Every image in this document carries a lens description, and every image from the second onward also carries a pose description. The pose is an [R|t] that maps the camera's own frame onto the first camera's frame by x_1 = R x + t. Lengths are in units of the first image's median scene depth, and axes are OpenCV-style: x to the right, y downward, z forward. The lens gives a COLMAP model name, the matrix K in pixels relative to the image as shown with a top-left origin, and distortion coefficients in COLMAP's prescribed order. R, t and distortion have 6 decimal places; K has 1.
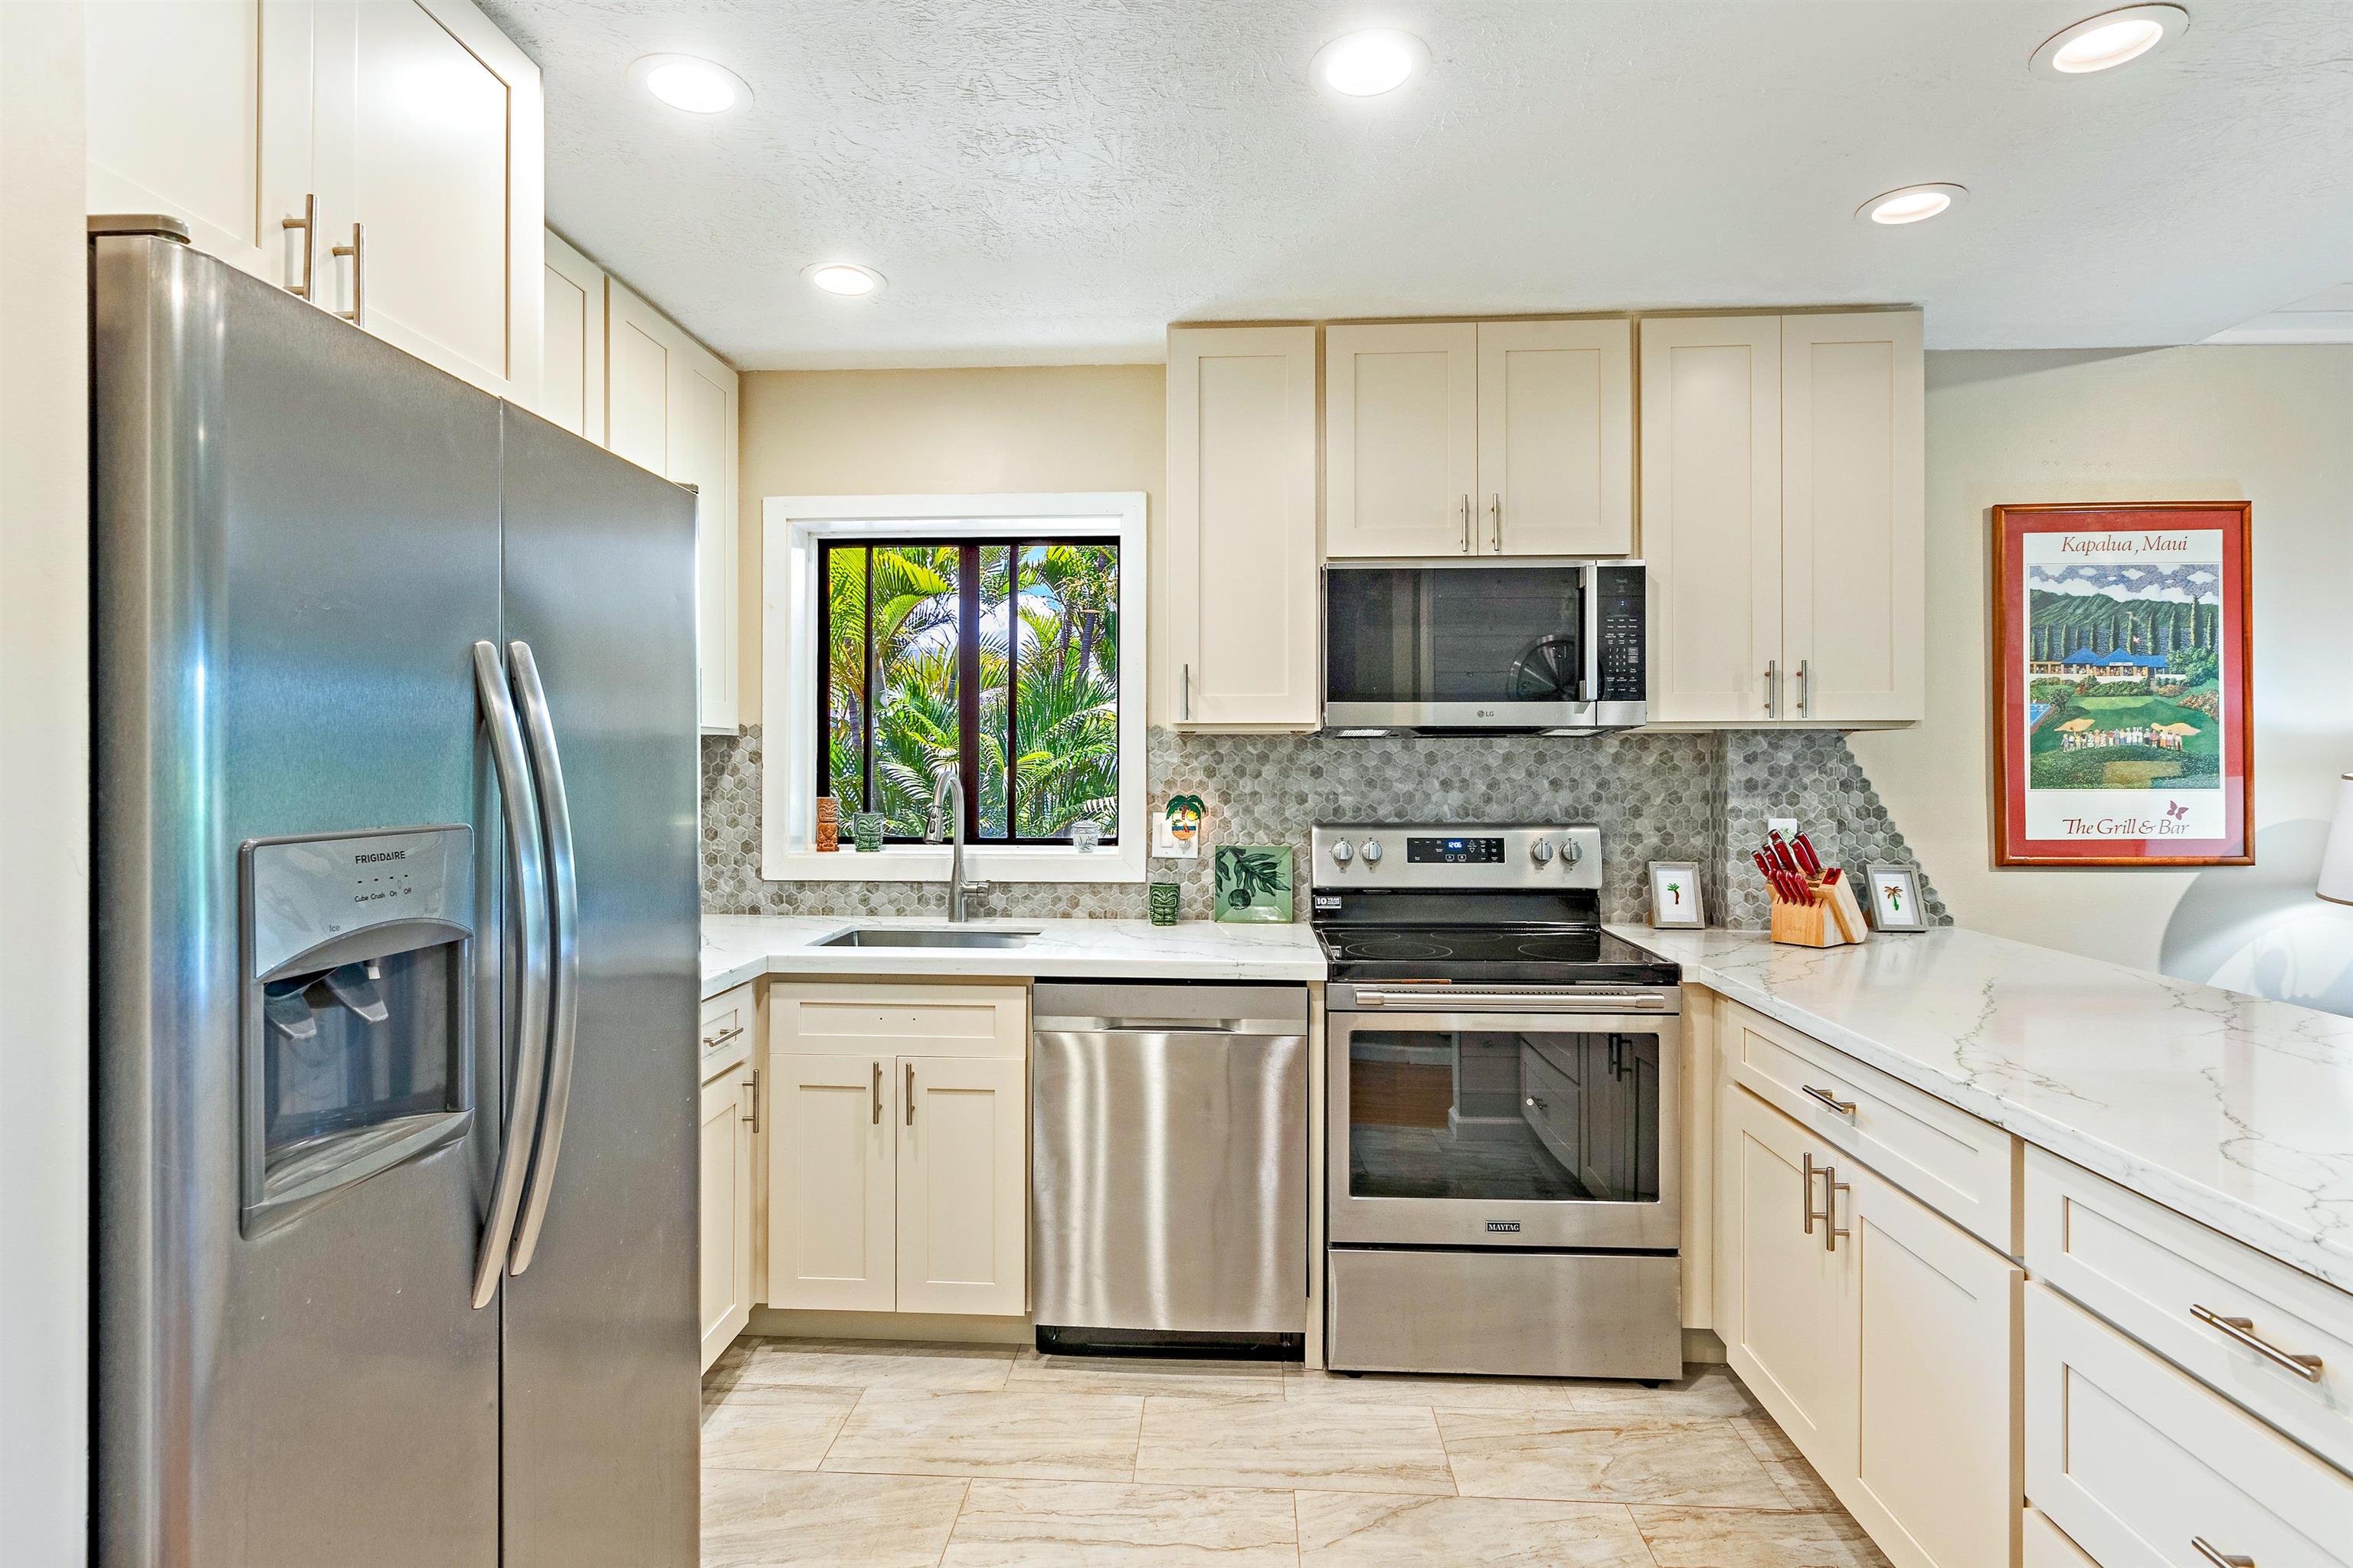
lens RADIAL K [[1177.1, 0, 1171.9], [0, 1177.1, 765.8], [0, 0, 1]] dist [-0.001808, -0.000105]
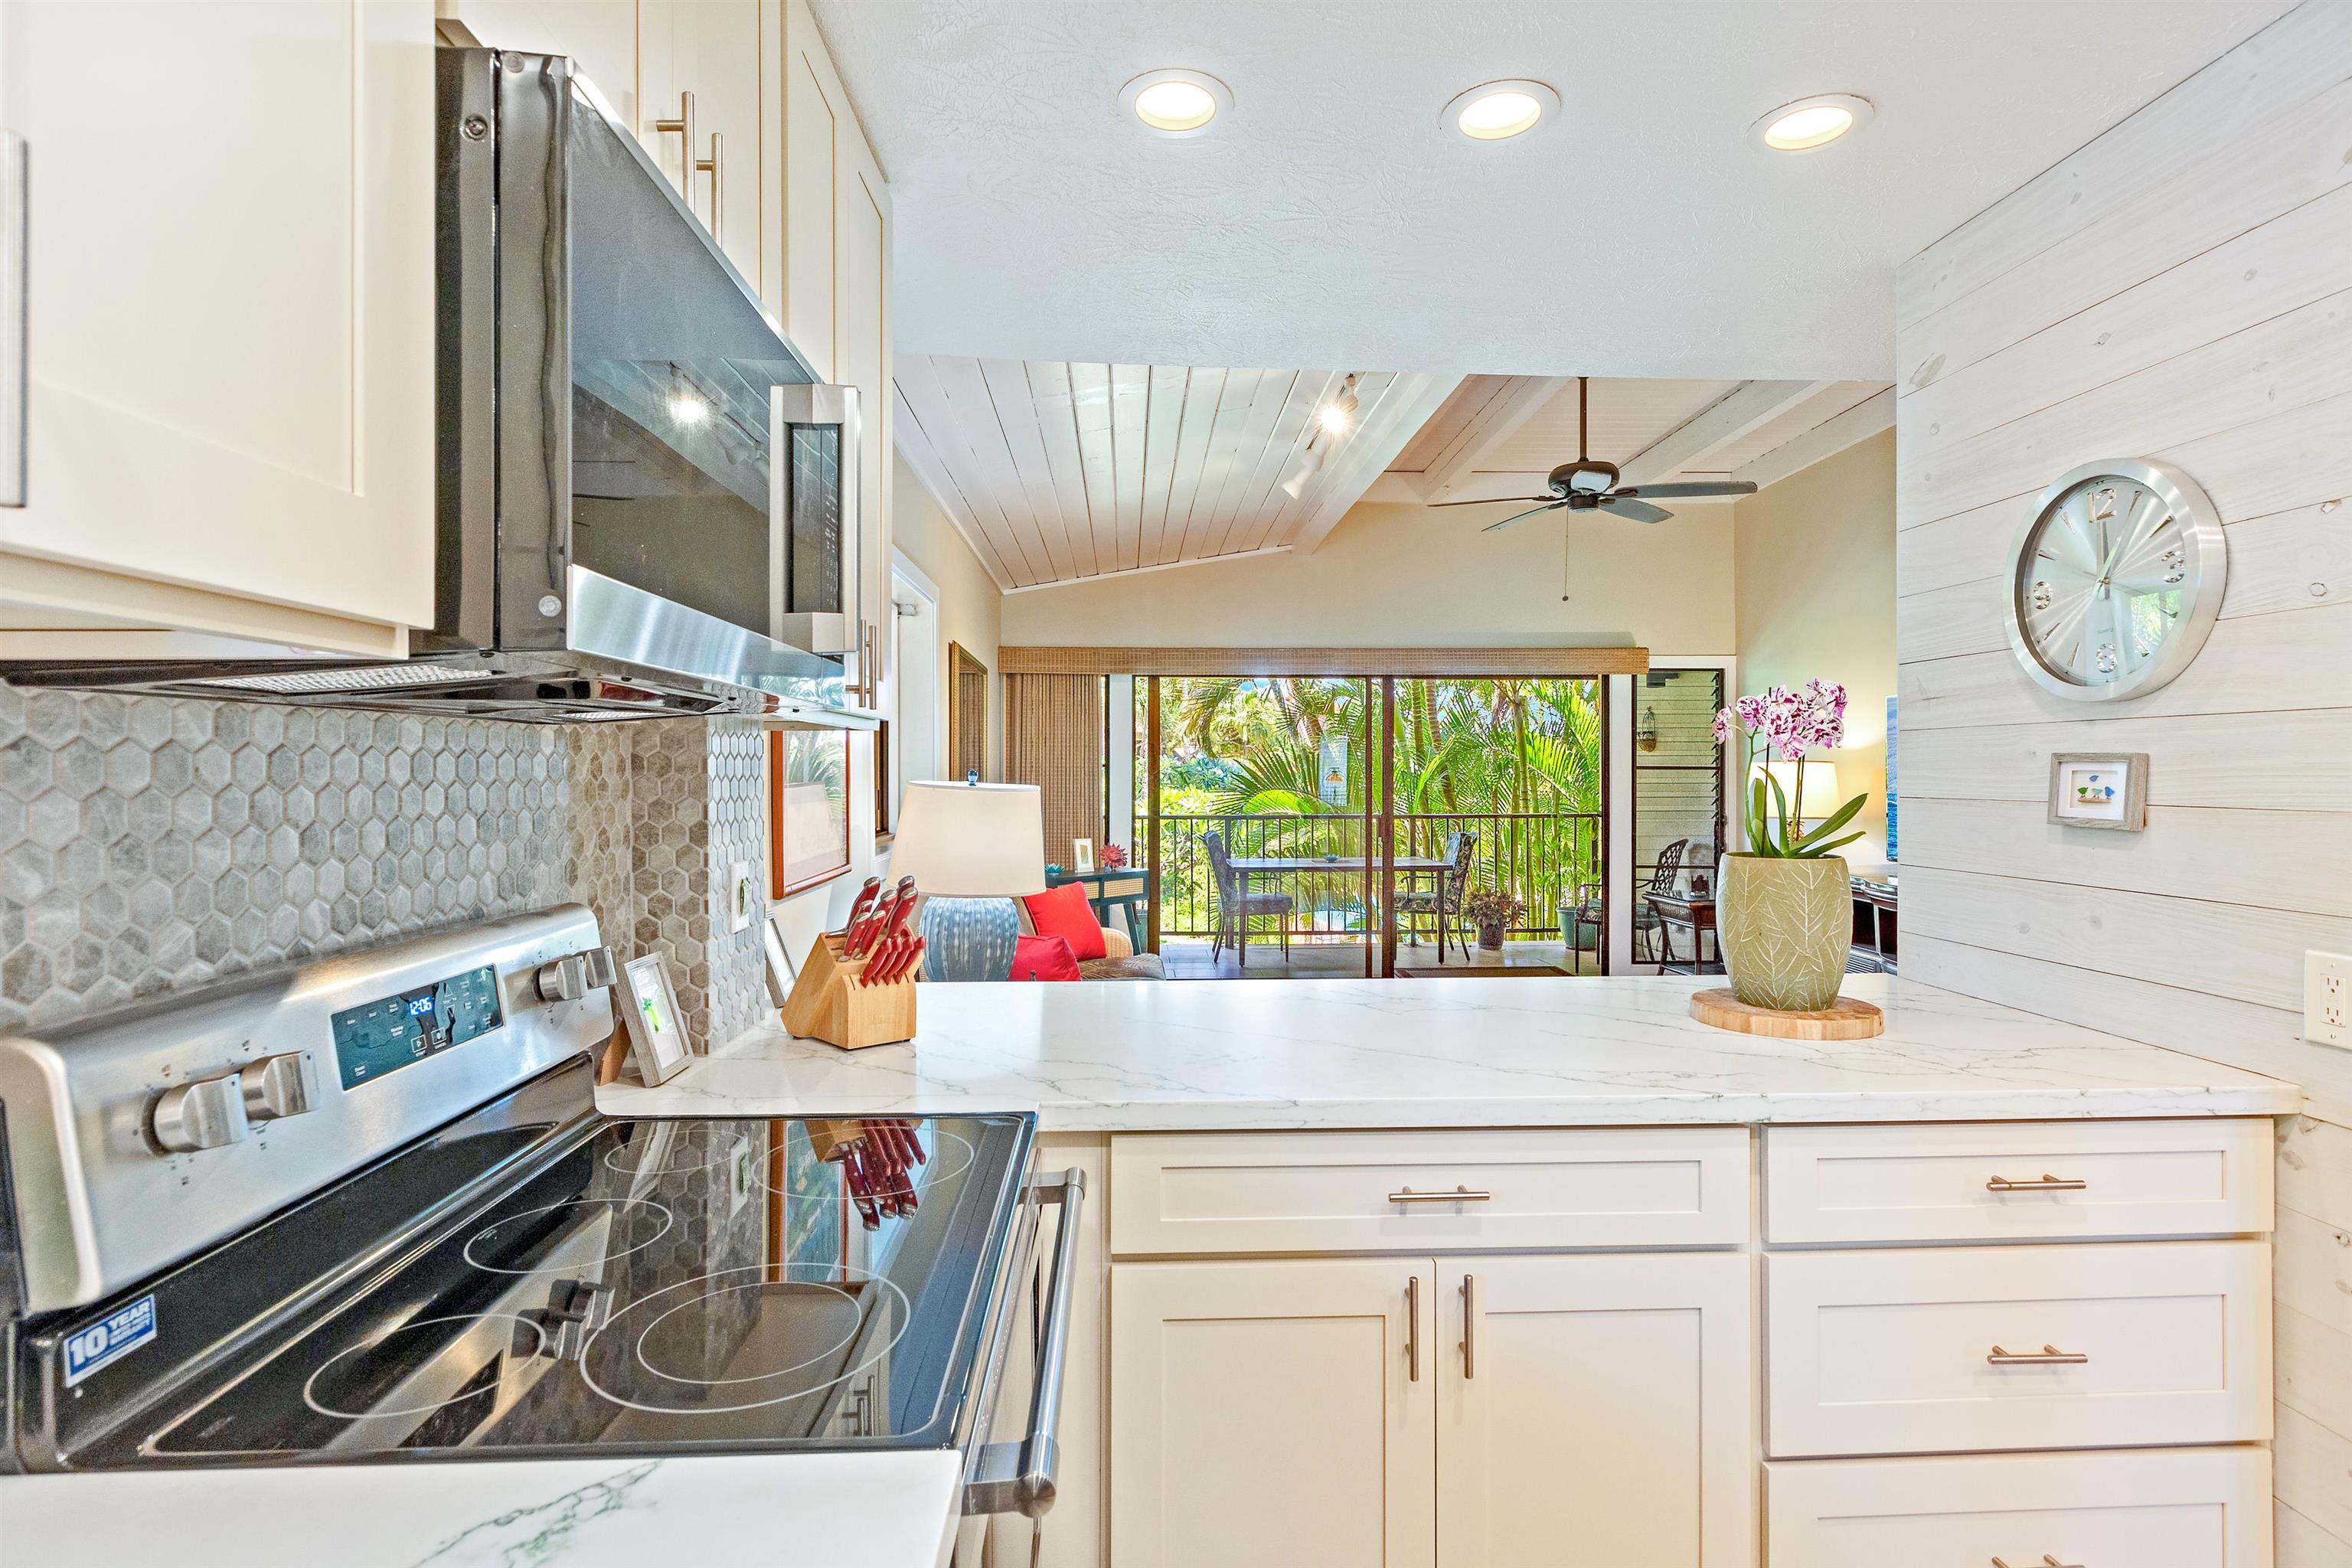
lens RADIAL K [[1157.0, 0, 1177.7], [0, 1157.0, 770.1], [0, 0, 1]] dist [-0.003160, -0.000784]
pose [[-0.100202, 0.000527, 0.994967, -0.134056], [0.001542, 0.999999, -0.000375, -0.004537], [-0.994966, 0.001497, -0.100203, 0.805087]]
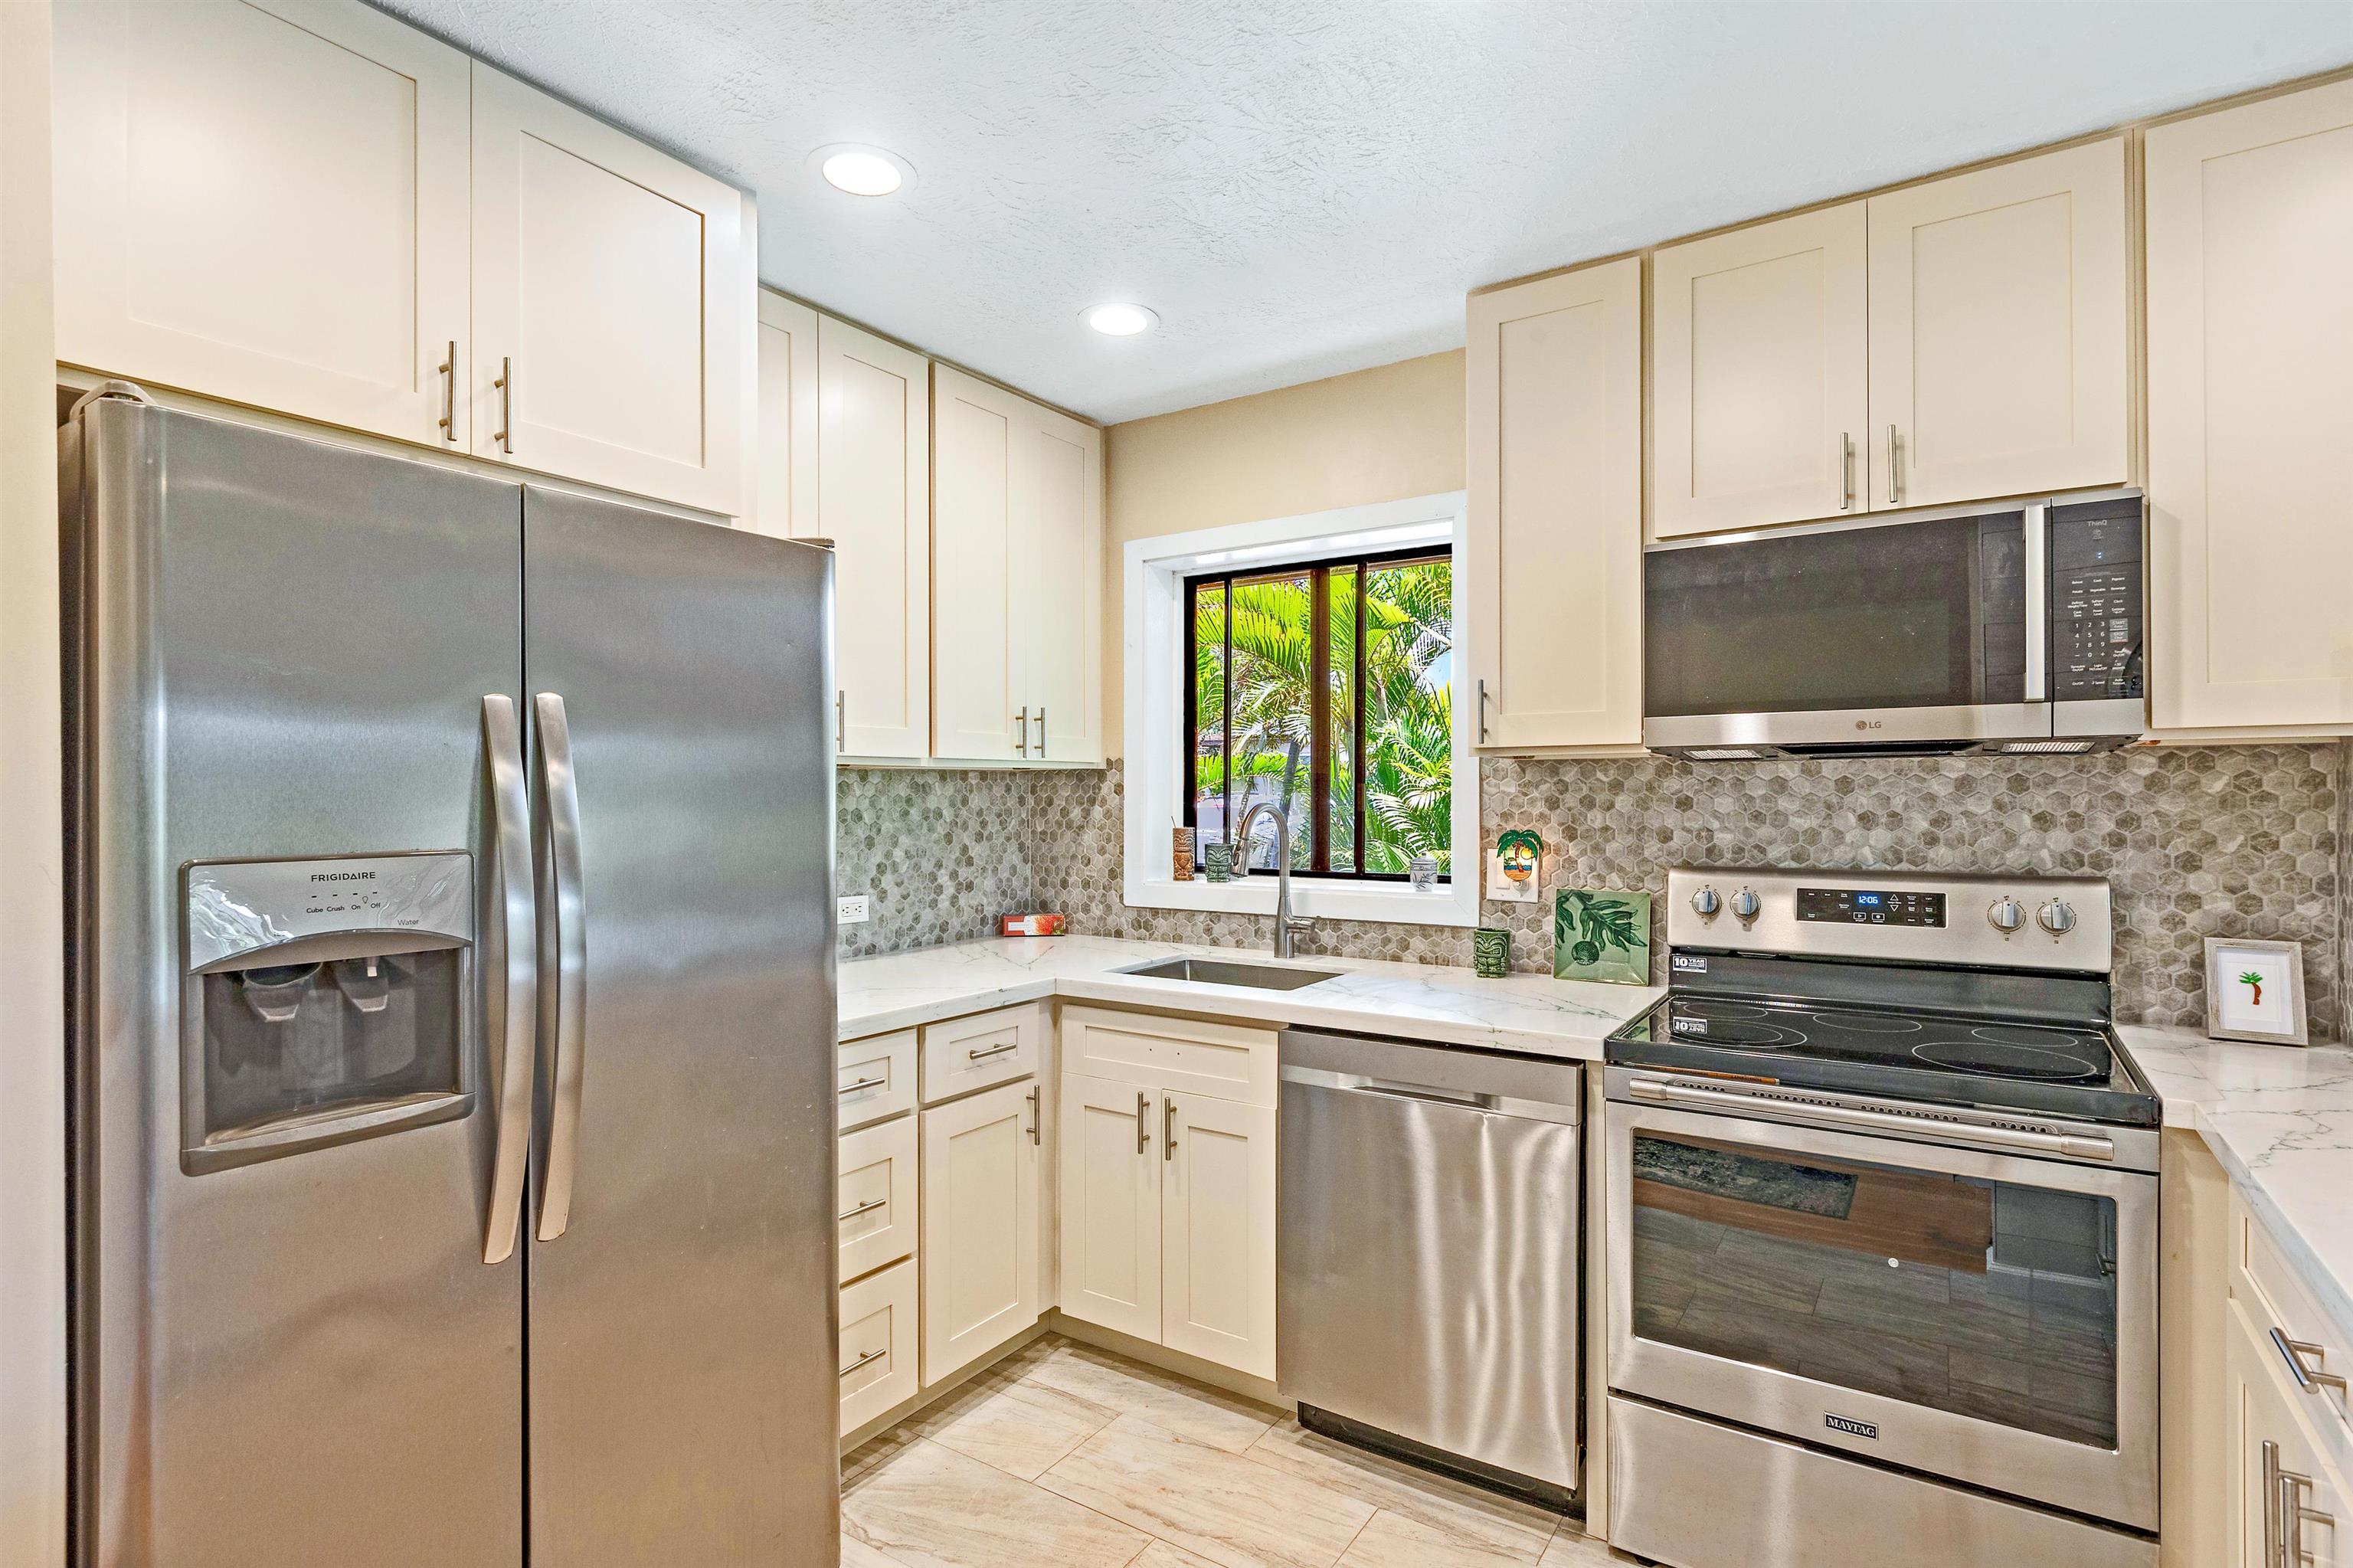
lens RADIAL K [[1153.7, 0, 1185.0], [0, 1153.7, 795.9], [0, 0, 1]] dist [0.000075, -0.000806]
pose [[0.863621, -0.003172, -0.504131, 0.235147], [0.003514, 0.999994, -0.000273, -0.000803], [0.504129, -0.001536, 0.863627, 0.141771]]
